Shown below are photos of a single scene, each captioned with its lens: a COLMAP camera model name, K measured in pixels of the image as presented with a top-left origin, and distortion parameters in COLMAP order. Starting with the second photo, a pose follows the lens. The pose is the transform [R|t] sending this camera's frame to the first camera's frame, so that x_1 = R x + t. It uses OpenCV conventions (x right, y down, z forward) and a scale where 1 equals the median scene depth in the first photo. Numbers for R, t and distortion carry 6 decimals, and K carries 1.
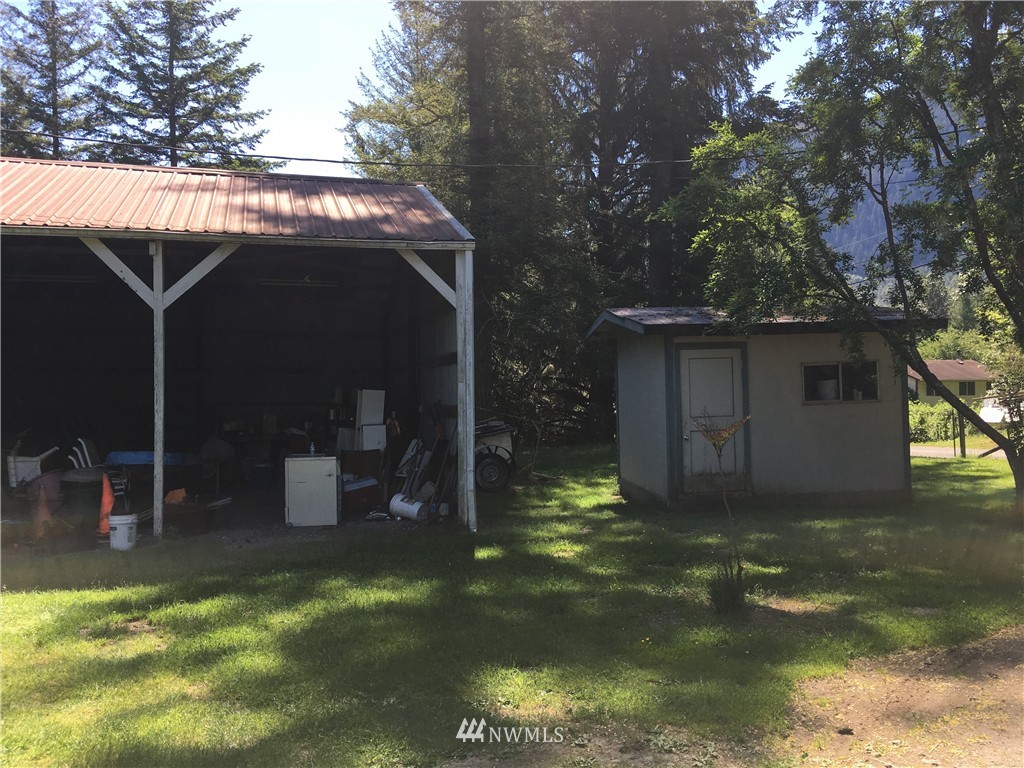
lens RADIAL K [[880.1, 0, 509.3], [0, 880.1, 391.5], [0, 0, 1]] dist [0.078612, -0.097049]
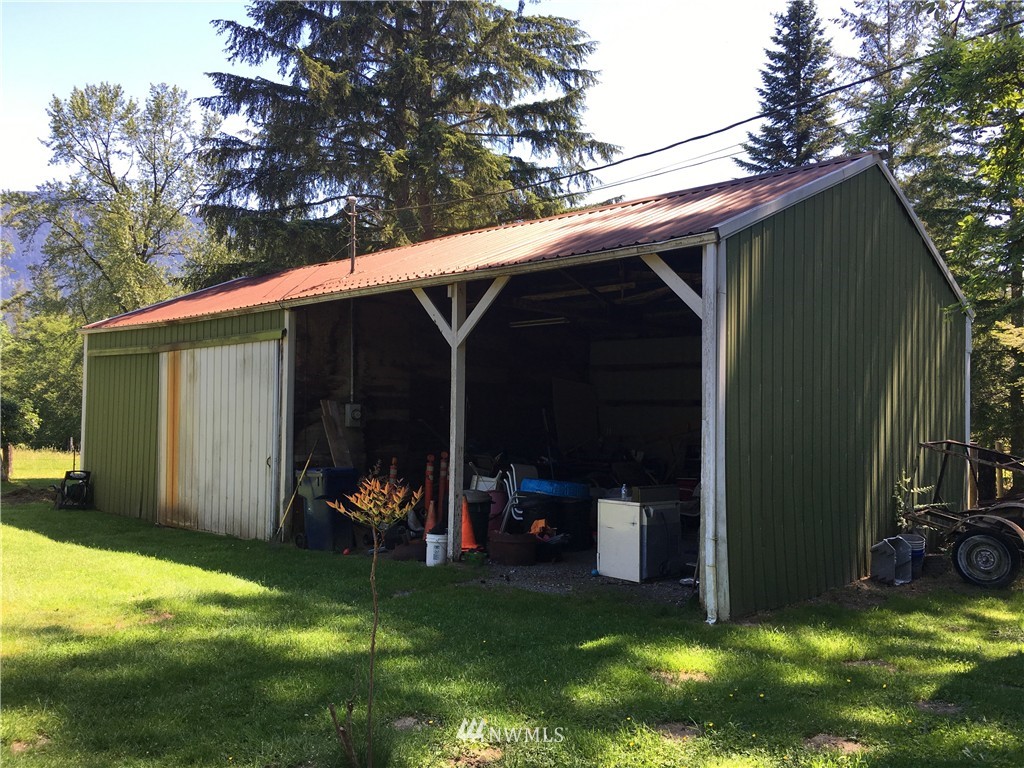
lens RADIAL K [[880.1, 0, 509.3], [0, 880.1, 391.5], [0, 0, 1]] dist [0.078612, -0.097049]
pose [[0.515462, -0.010405, -0.856849, 0.135374], [-0.020554, 0.999488, -0.024503, -0.003210], [0.856666, 0.030242, 0.514985, 0.124857]]
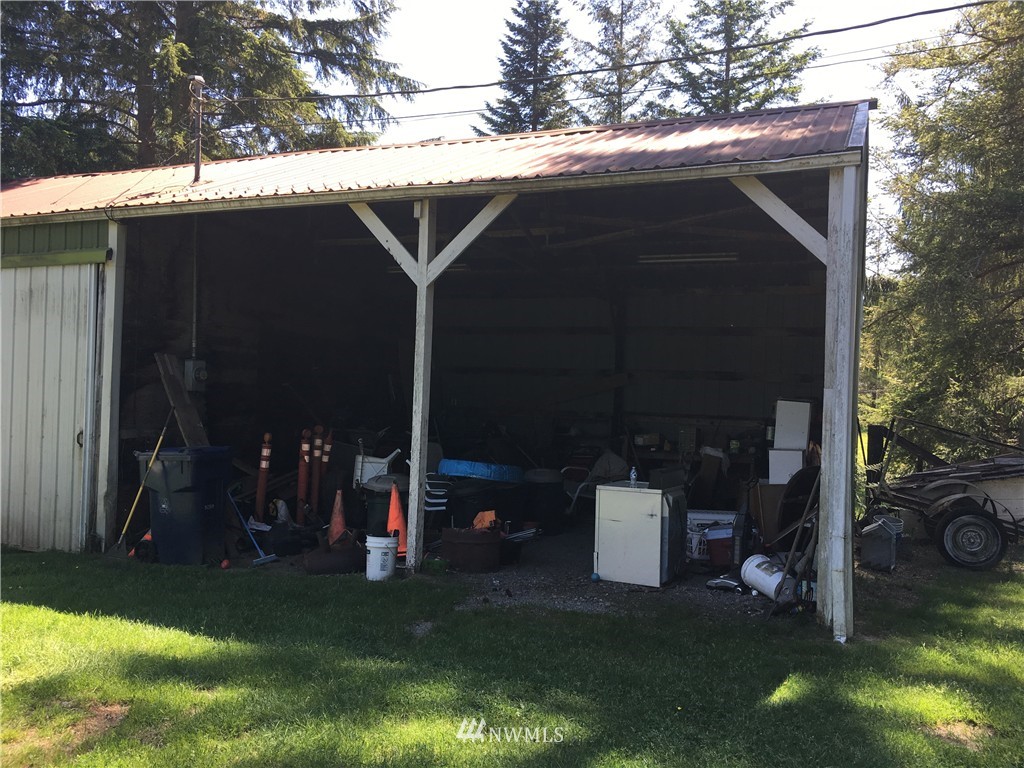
lens RADIAL K [[880.1, 0, 509.3], [0, 880.1, 391.5], [0, 0, 1]] dist [0.078612, -0.097049]
pose [[0.791524, 0.028320, -0.610481, 0.038109], [-0.039682, 0.999199, -0.005097, 0.001078], [0.609848, 0.028260, 0.792014, 0.103361]]
